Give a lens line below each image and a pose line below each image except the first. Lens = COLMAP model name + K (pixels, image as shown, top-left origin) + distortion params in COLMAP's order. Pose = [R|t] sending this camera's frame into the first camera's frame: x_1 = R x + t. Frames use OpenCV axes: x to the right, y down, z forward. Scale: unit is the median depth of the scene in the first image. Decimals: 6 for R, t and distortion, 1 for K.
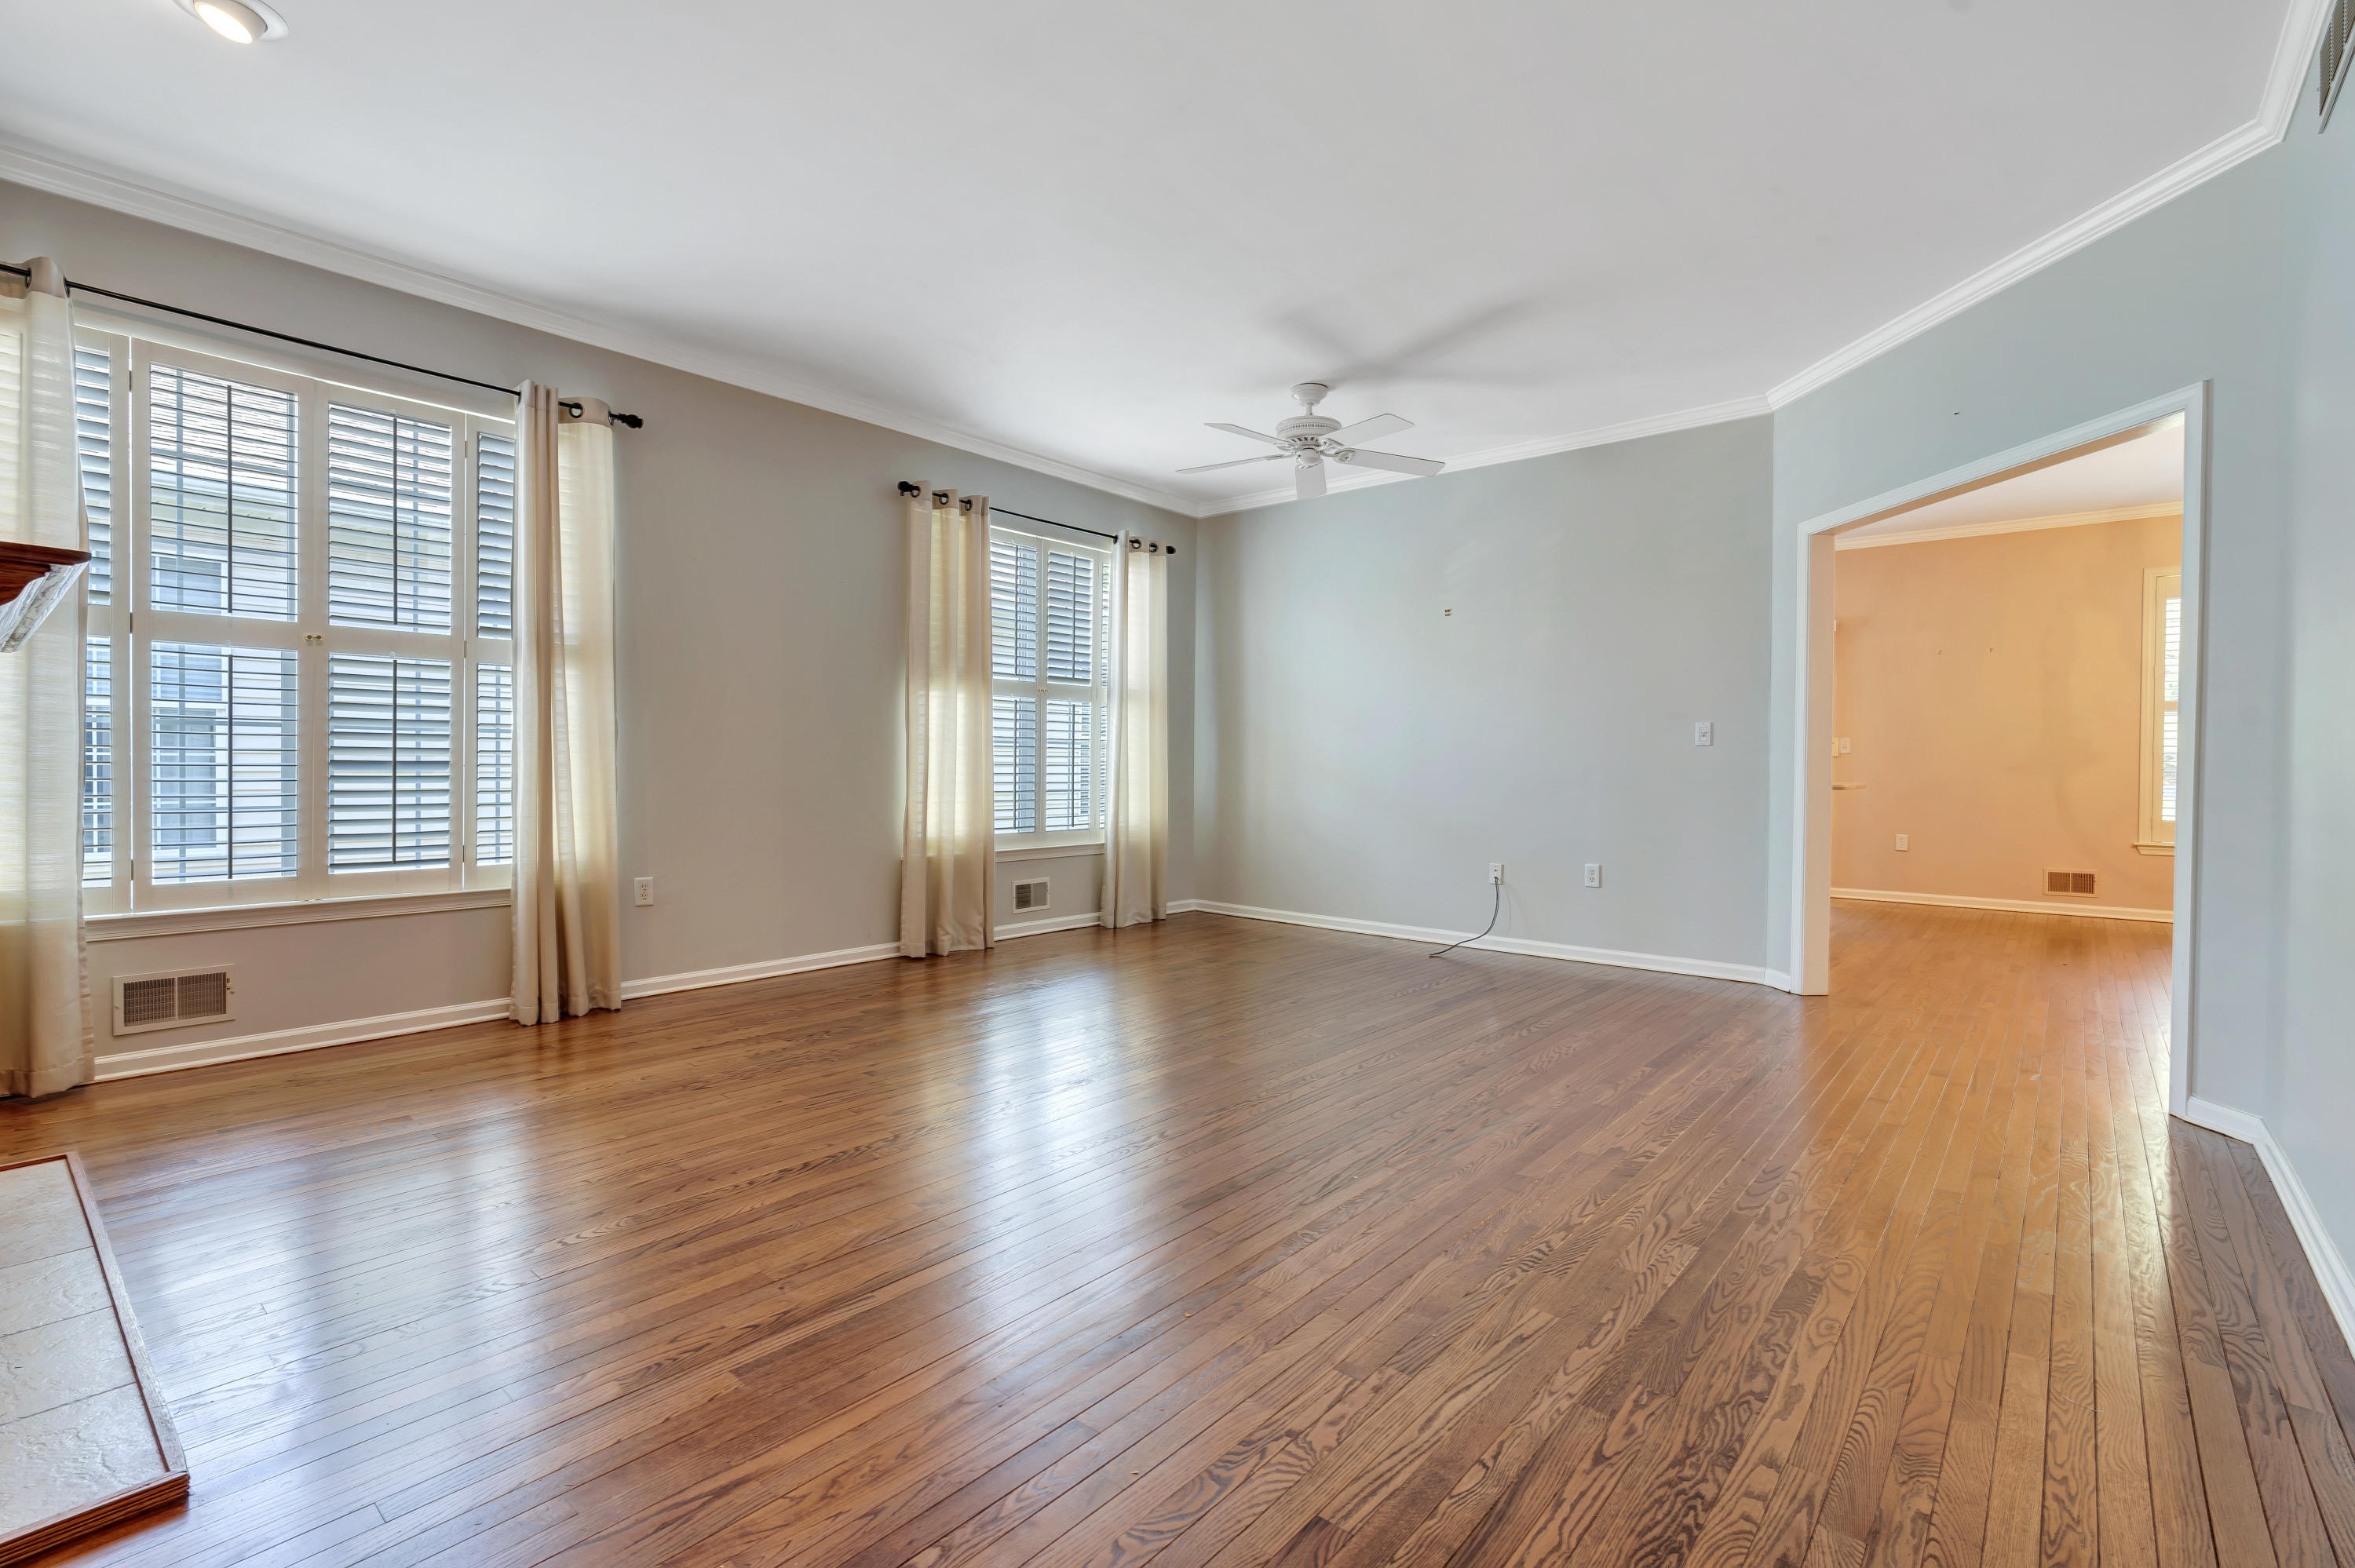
lens RADIAL K [[1056.4, 0, 1169.3], [0, 1056.4, 785.0], [0, 0, 1]] dist [-0.008958, 0.001889]
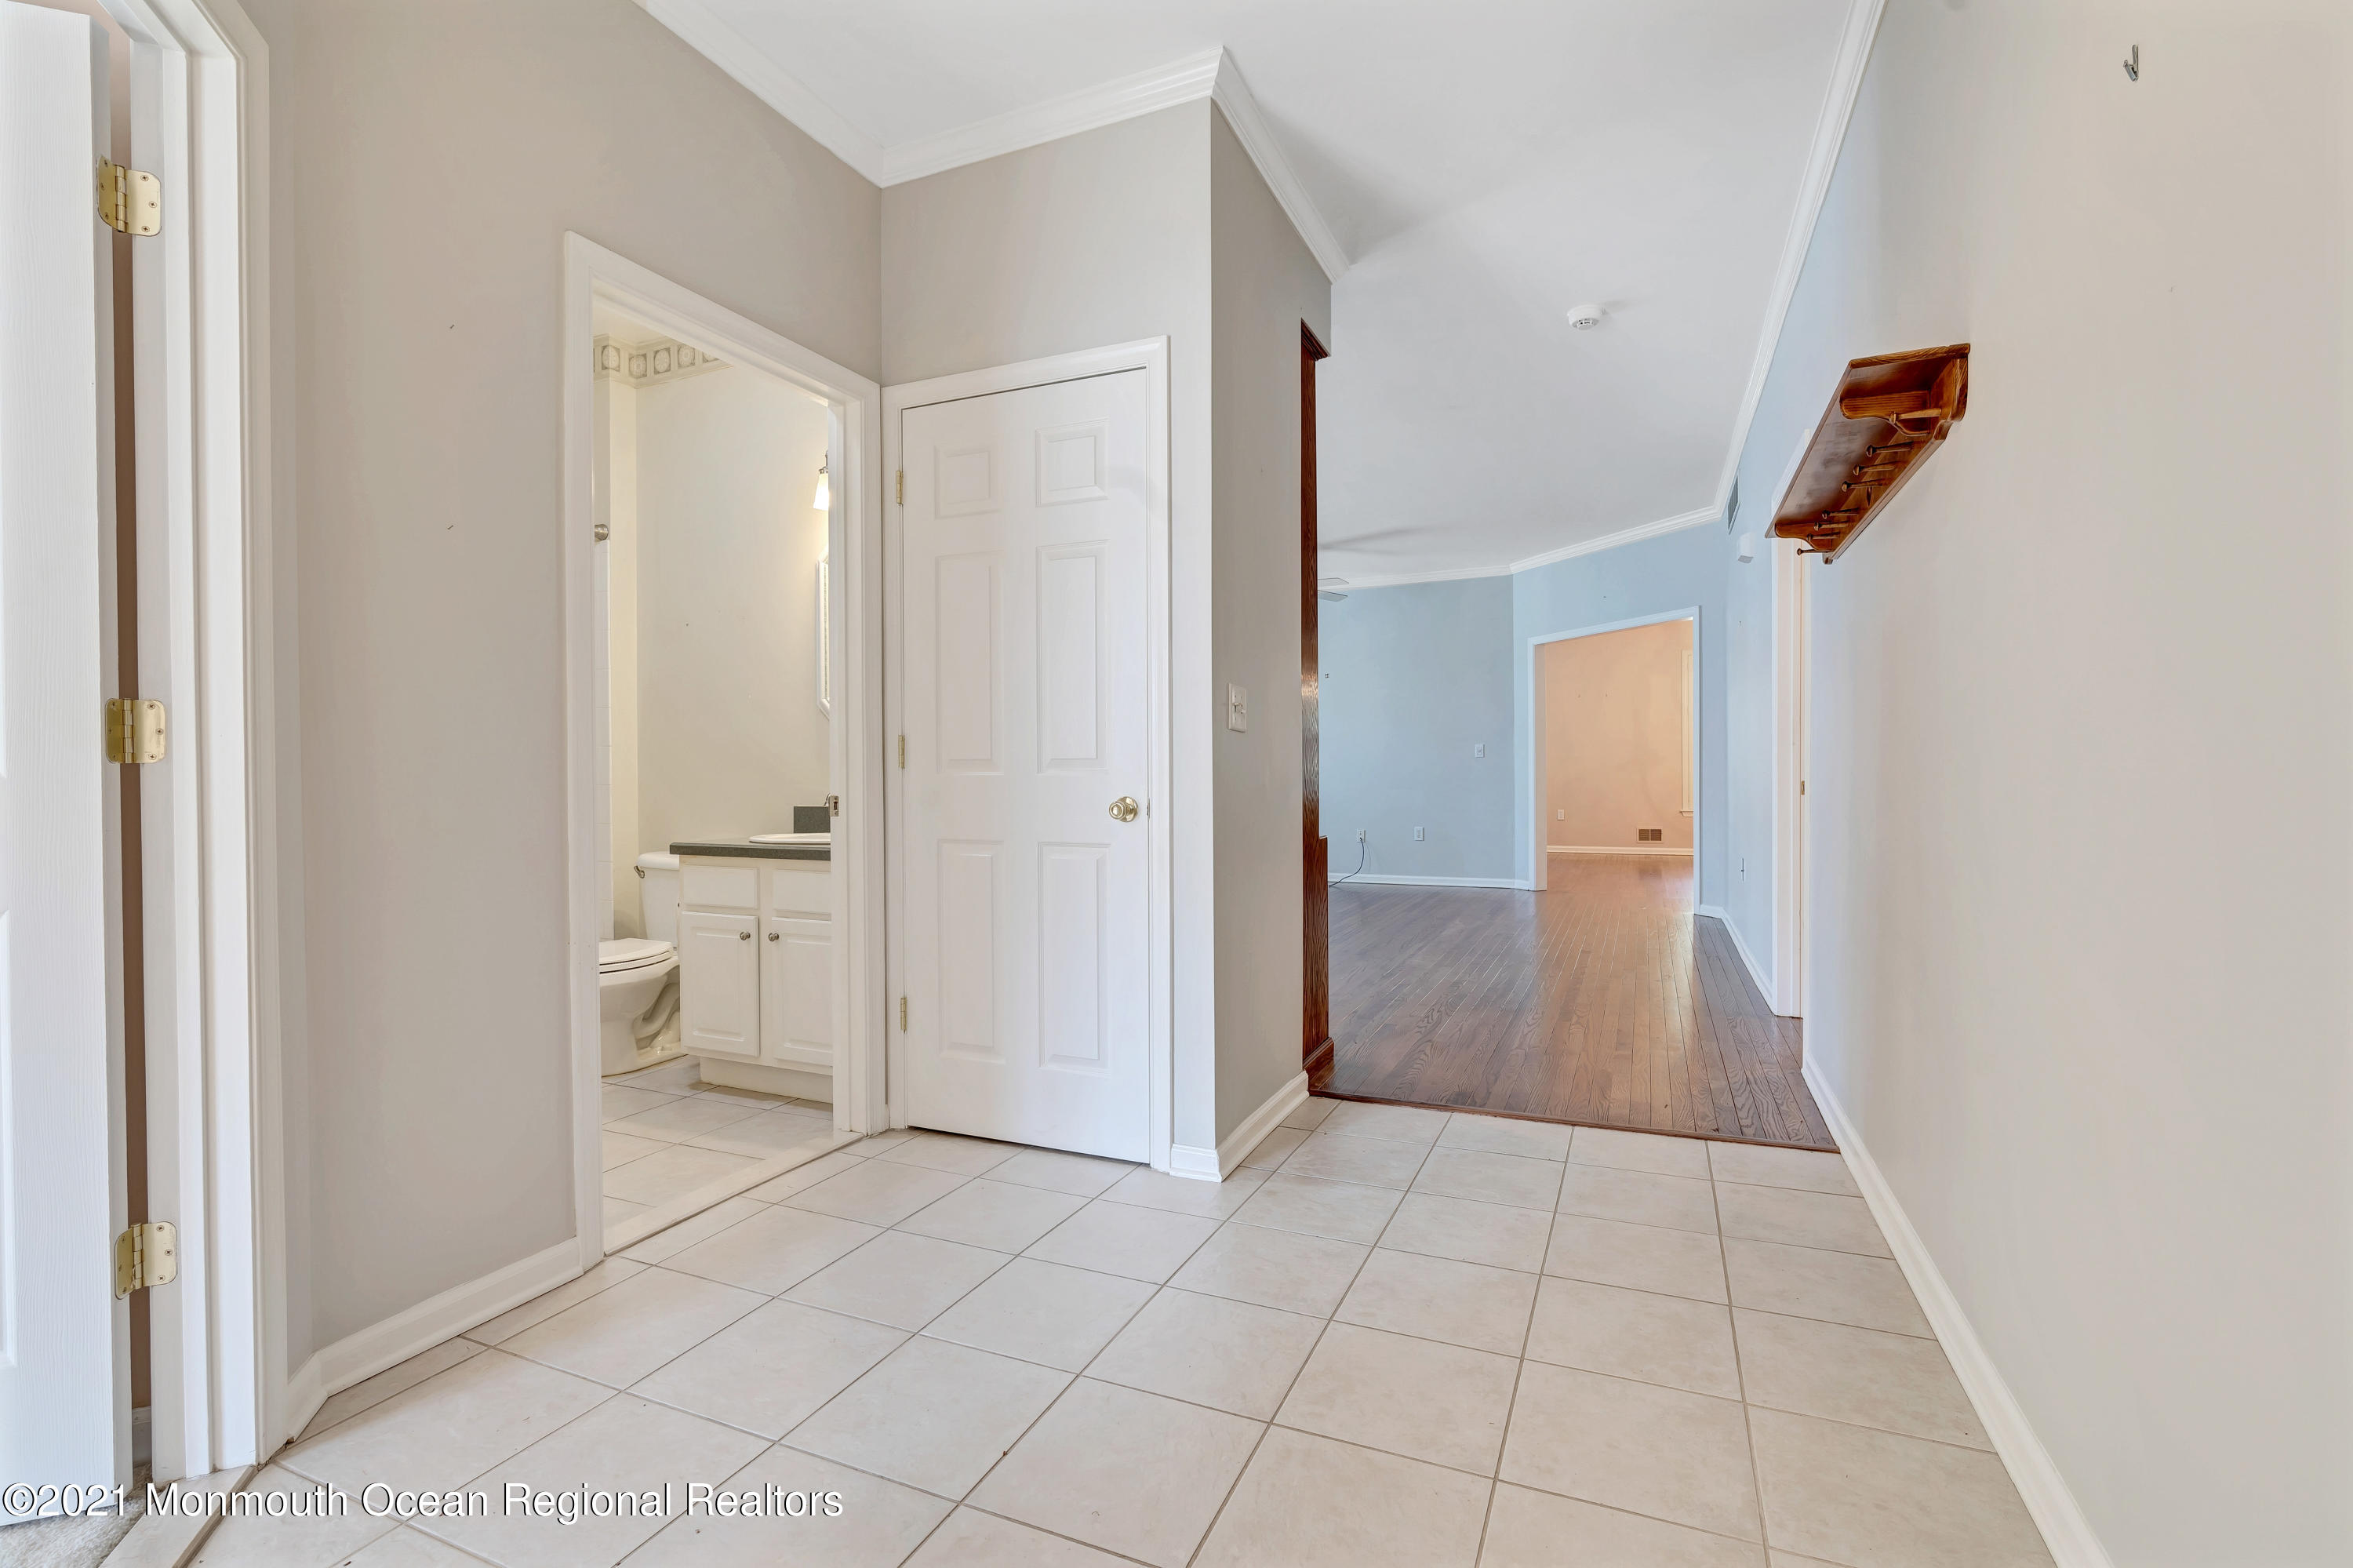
lens RADIAL K [[1055.6, 0, 1180.4], [0, 1055.6, 776.6], [0, 0, 1]] dist [-0.008958, 0.001889]
pose [[0.954736, -0.007515, 0.297358, -0.528635], [0.011143, 0.999883, -0.010510, 0.008793], [-0.297245, 0.013347, 0.954708, -0.573003]]
